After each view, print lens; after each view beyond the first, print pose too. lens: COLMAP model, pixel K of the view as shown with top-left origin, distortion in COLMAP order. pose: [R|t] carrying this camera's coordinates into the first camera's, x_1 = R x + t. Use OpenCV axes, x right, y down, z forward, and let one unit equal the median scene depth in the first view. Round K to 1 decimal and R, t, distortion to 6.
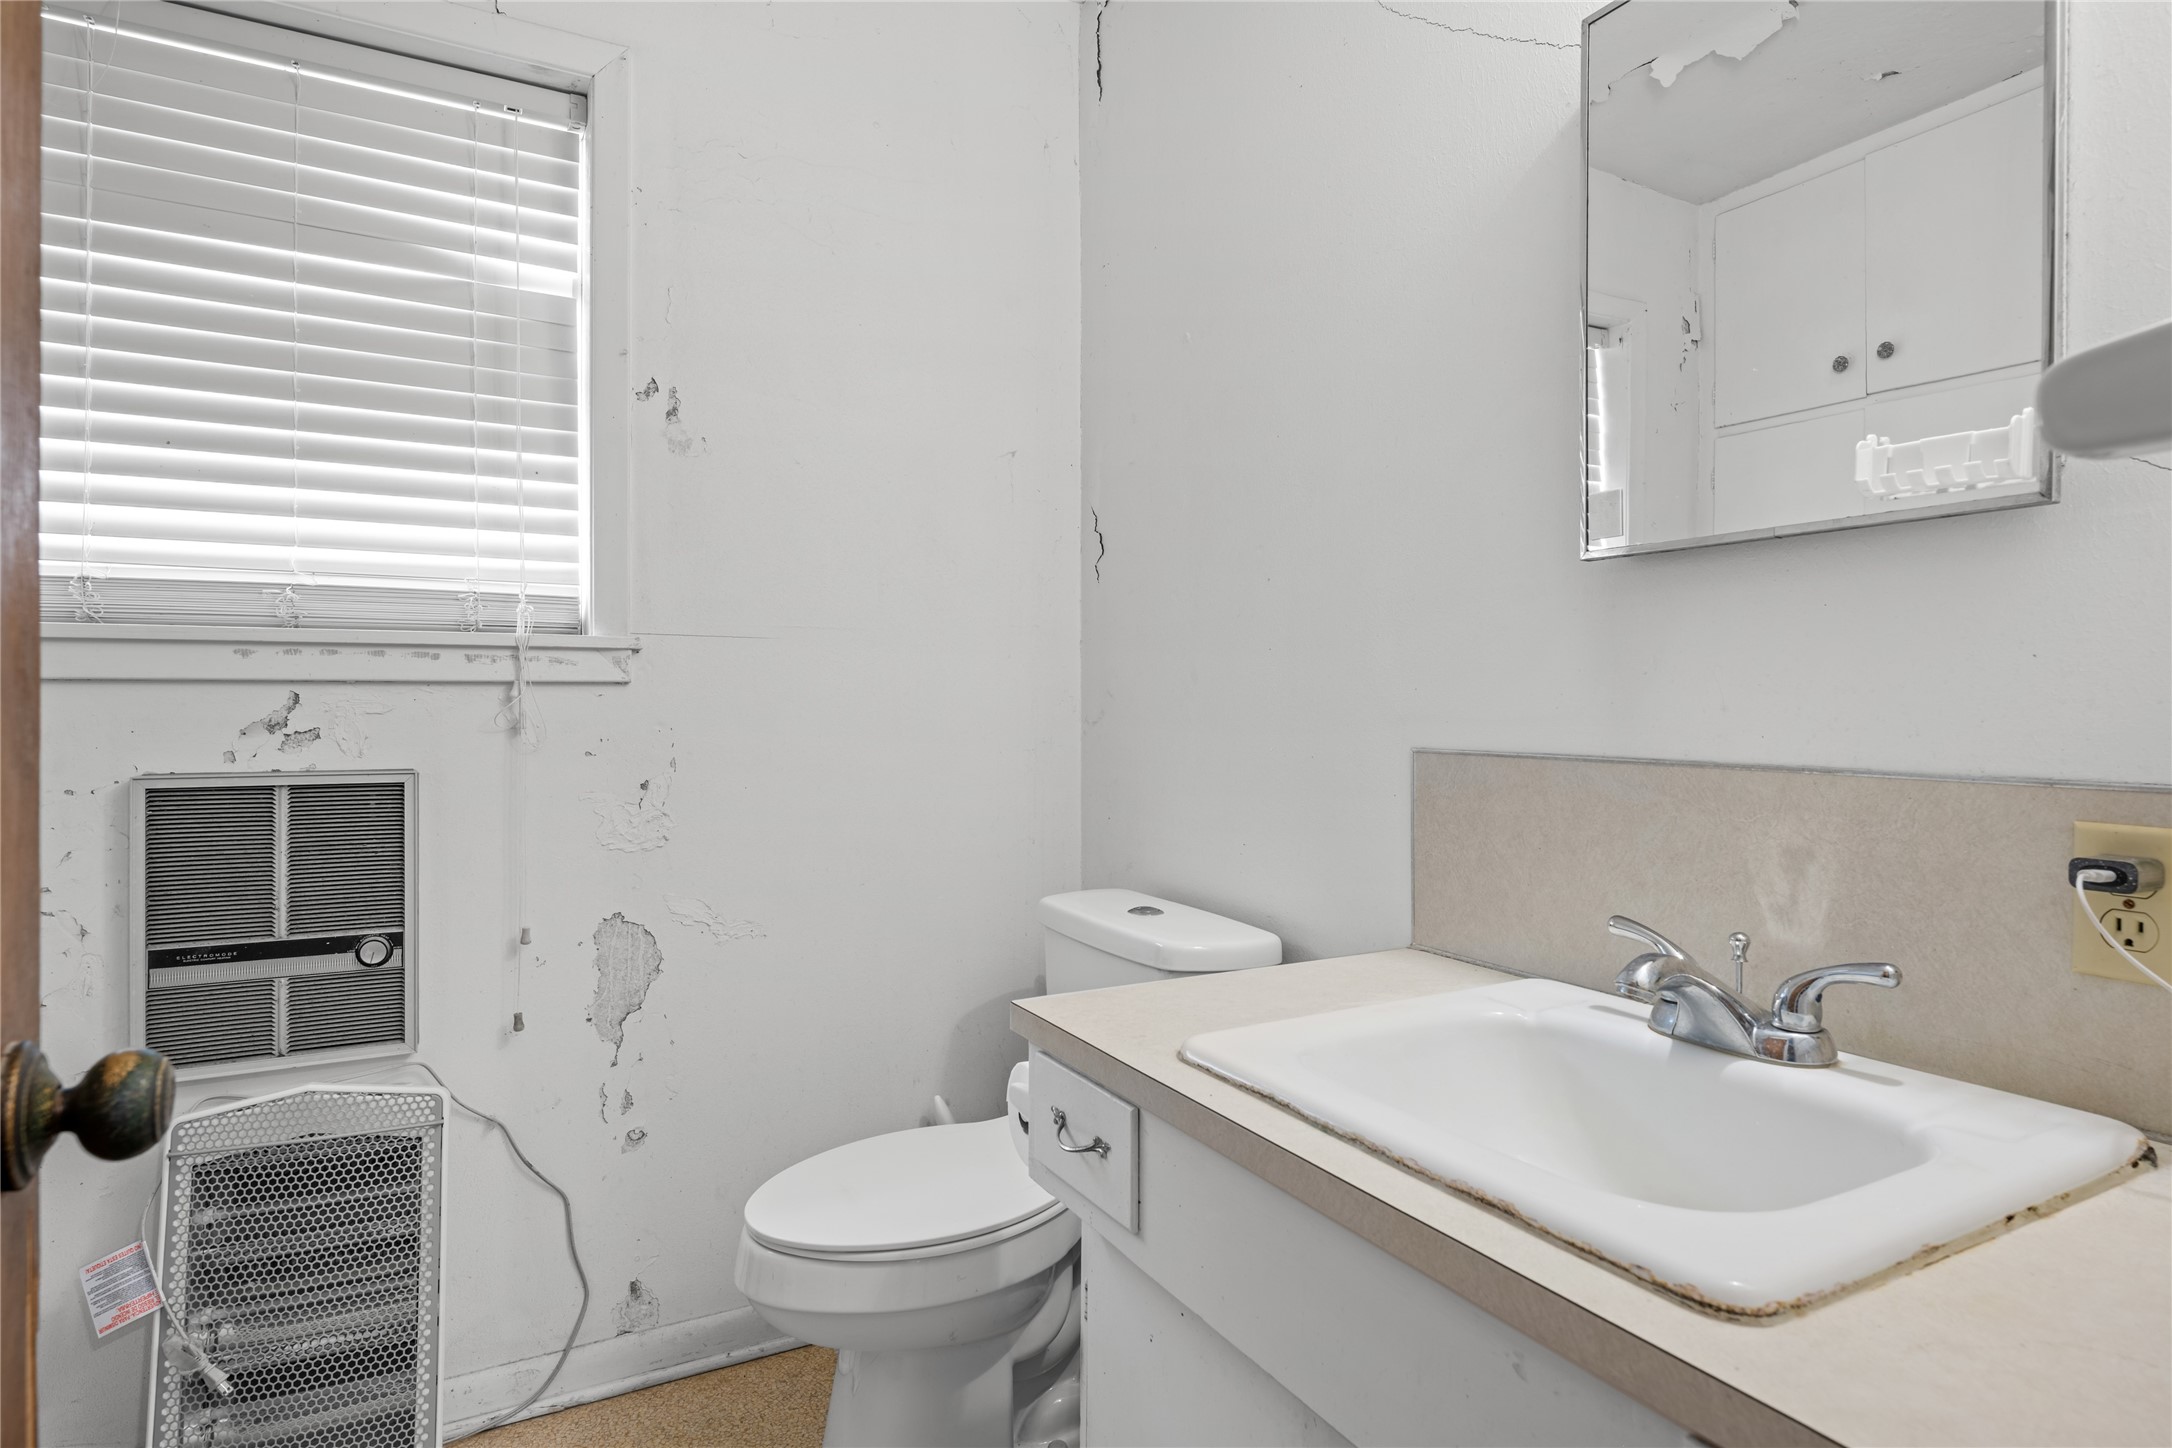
lens RADIAL K [[1140.4, 0, 1084.3], [0, 1140.4, 707.8], [0, 0, 1]] dist [0.001111, -0.001970]
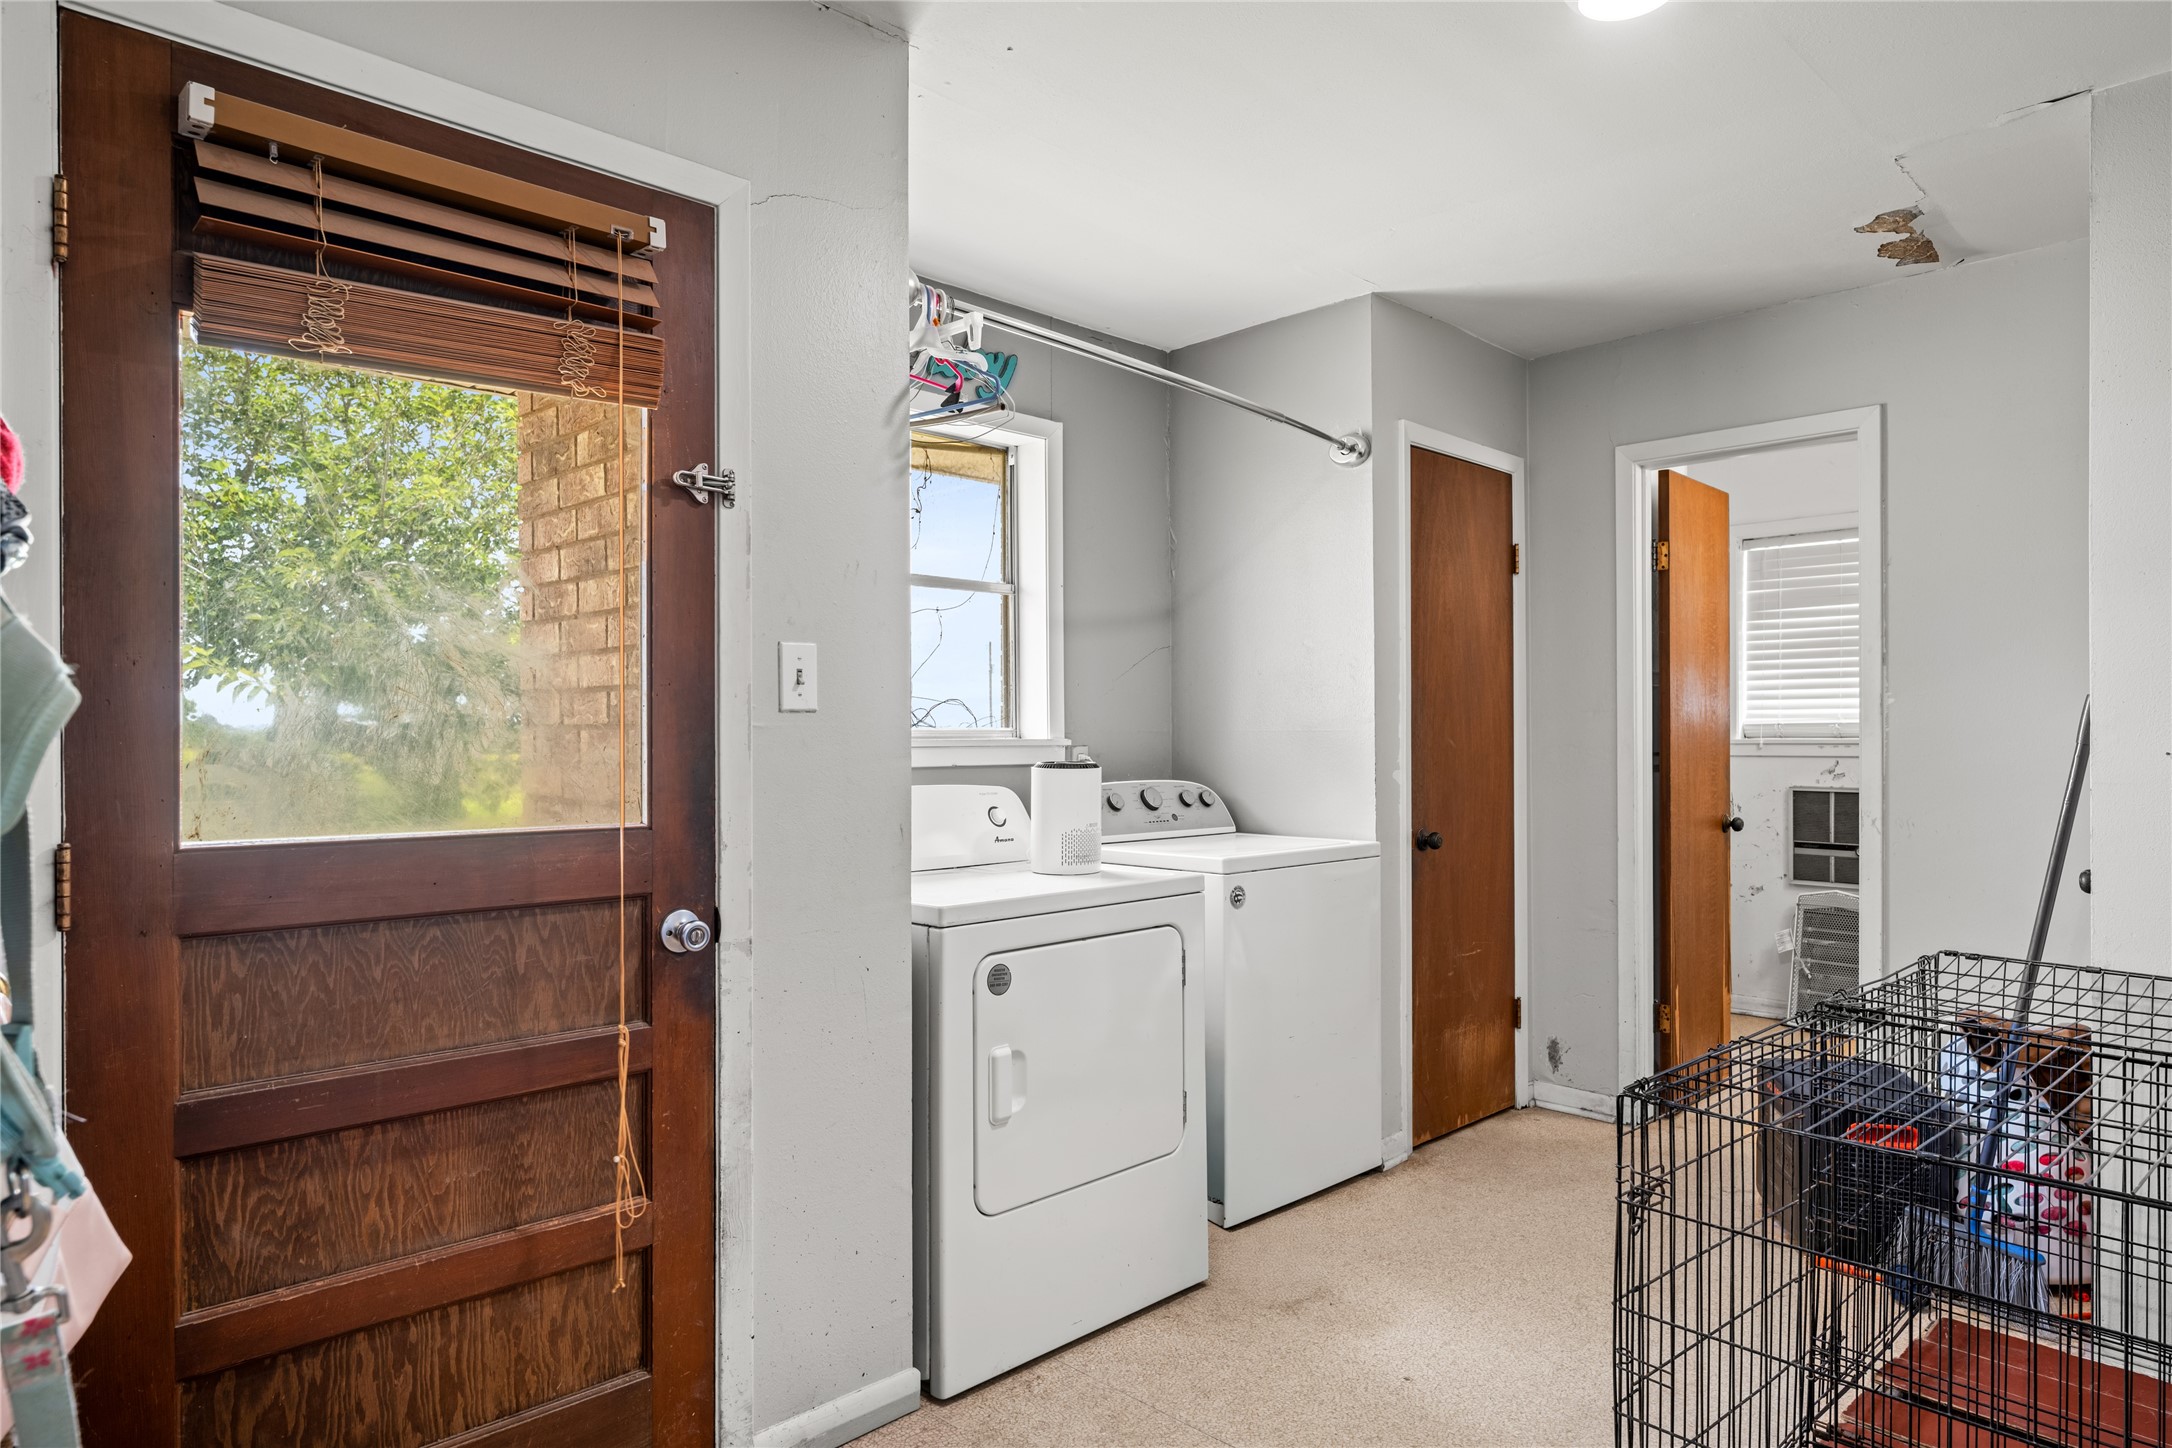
lens RADIAL K [[1326.4, 0, 1102.5], [0, 1326.4, 727.9], [0, 0, 1]] dist [0.000424, 0.000290]
pose [[0.266110, -0.001126, -0.963942, 2.154522], [0.002770, 0.999996, -0.000403, -0.103798], [0.963939, -0.002562, 0.266112, -1.777459]]
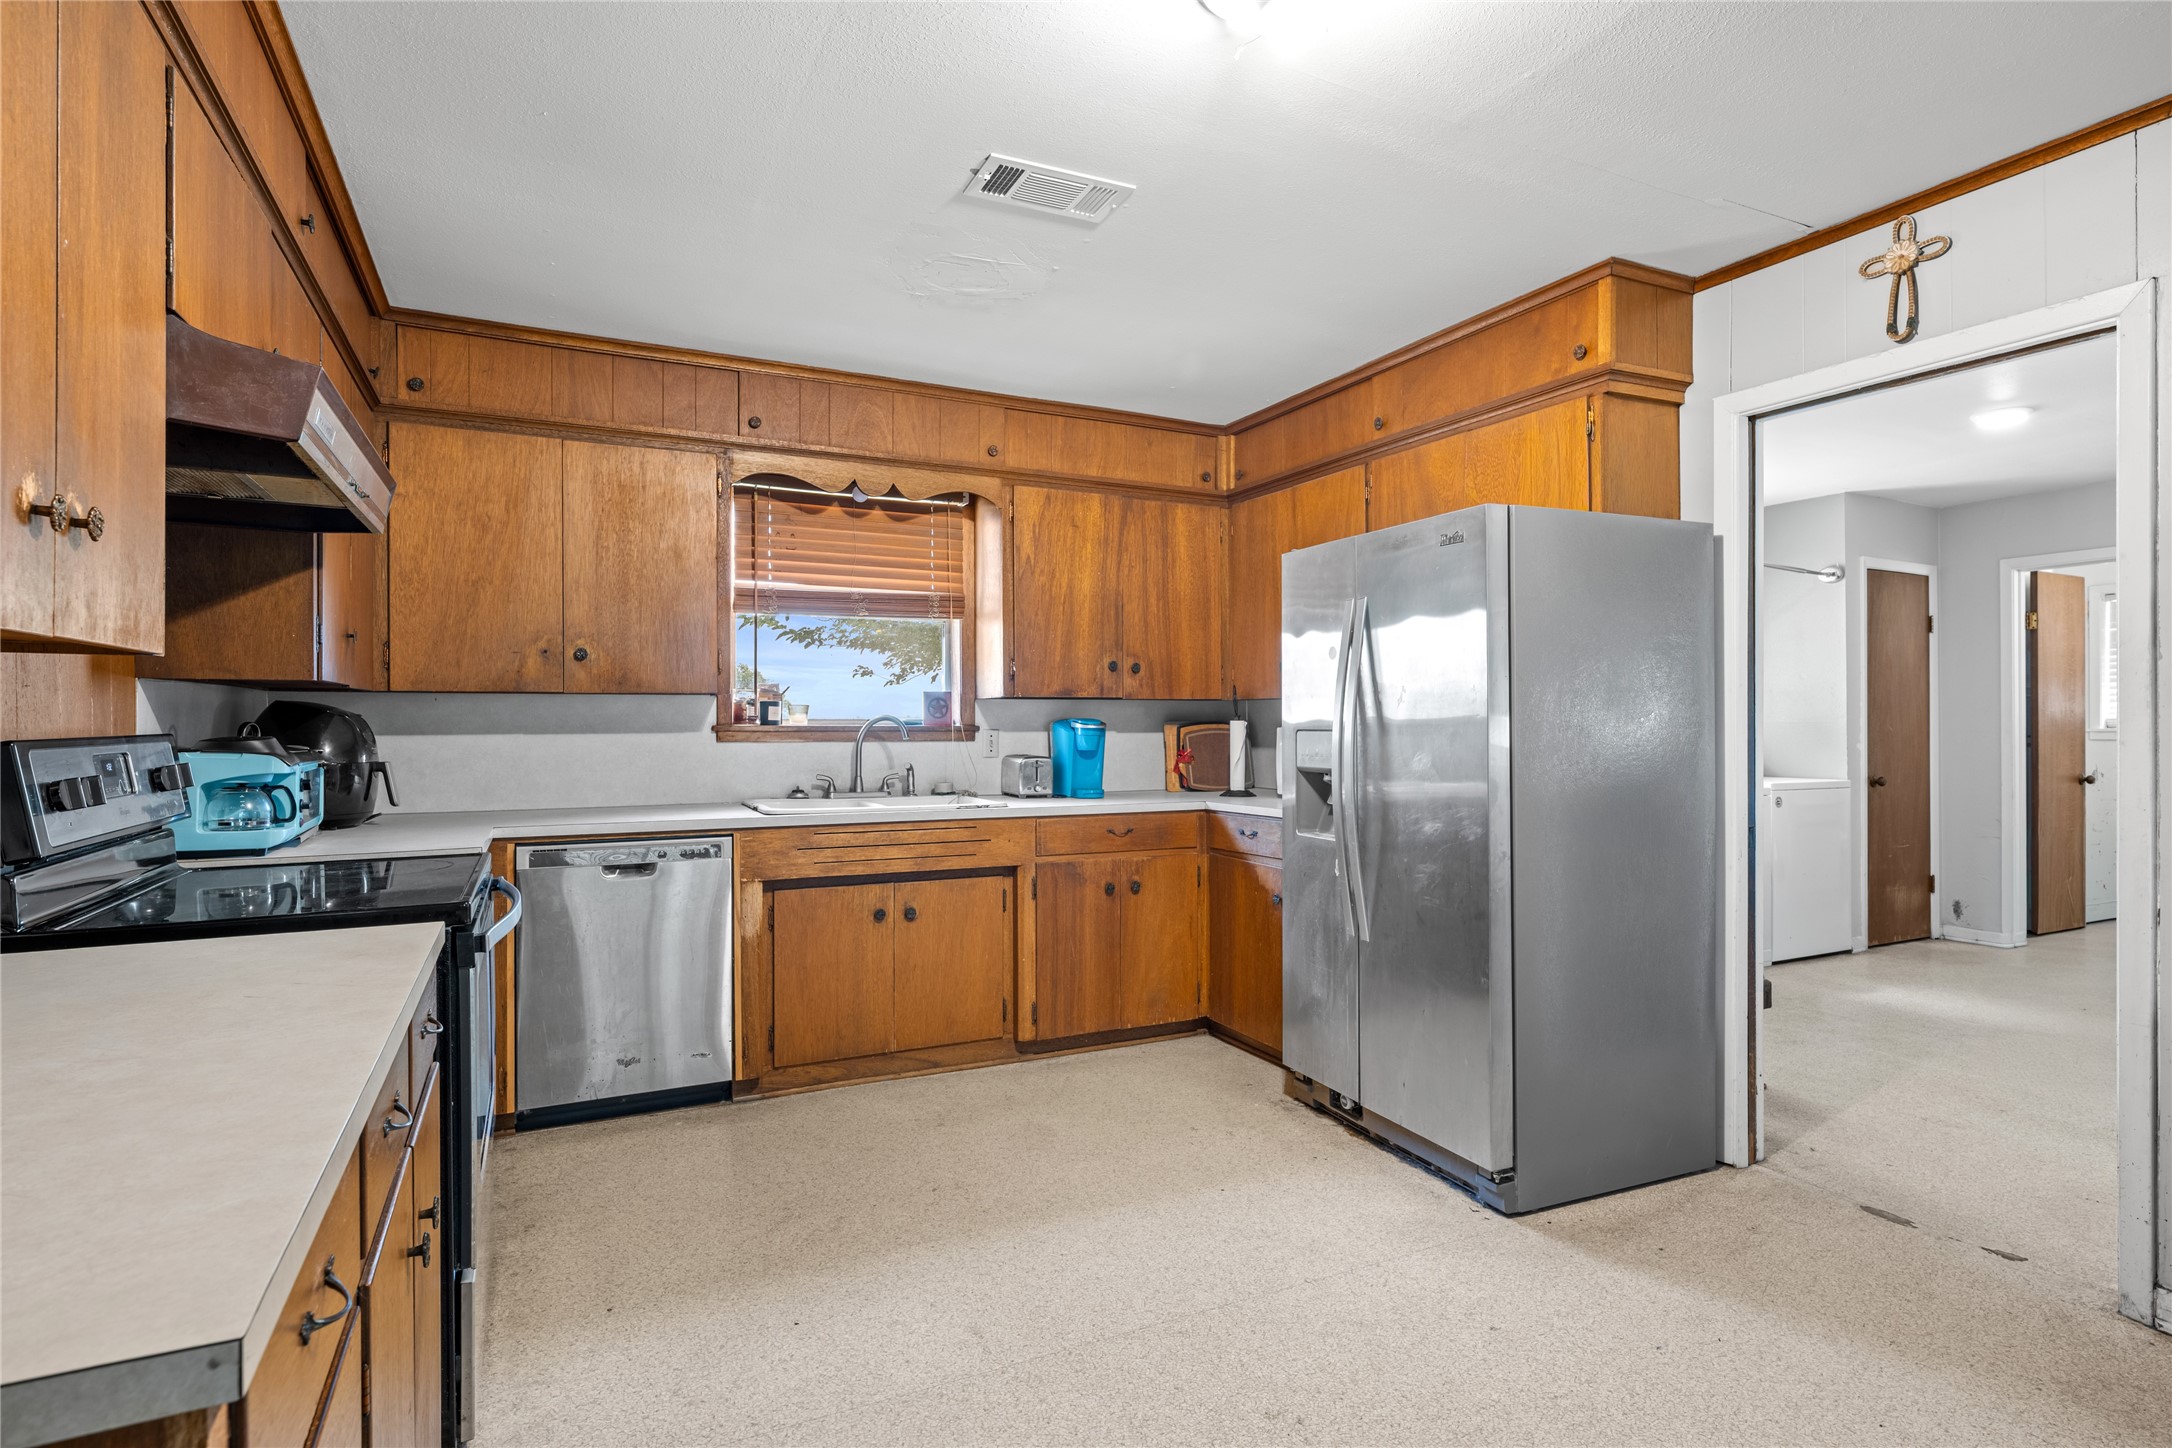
lens RADIAL K [[1140.4, 0, 1074.8], [0, 1140.4, 721.2], [0, 0, 1]] dist [0.001111, -0.001970]
pose [[-0.050346, 0.000049, -0.998732, 4.331531], [0.001716, 0.999999, -0.000037, -0.106027], [0.998730, -0.001716, -0.050346, -3.338961]]
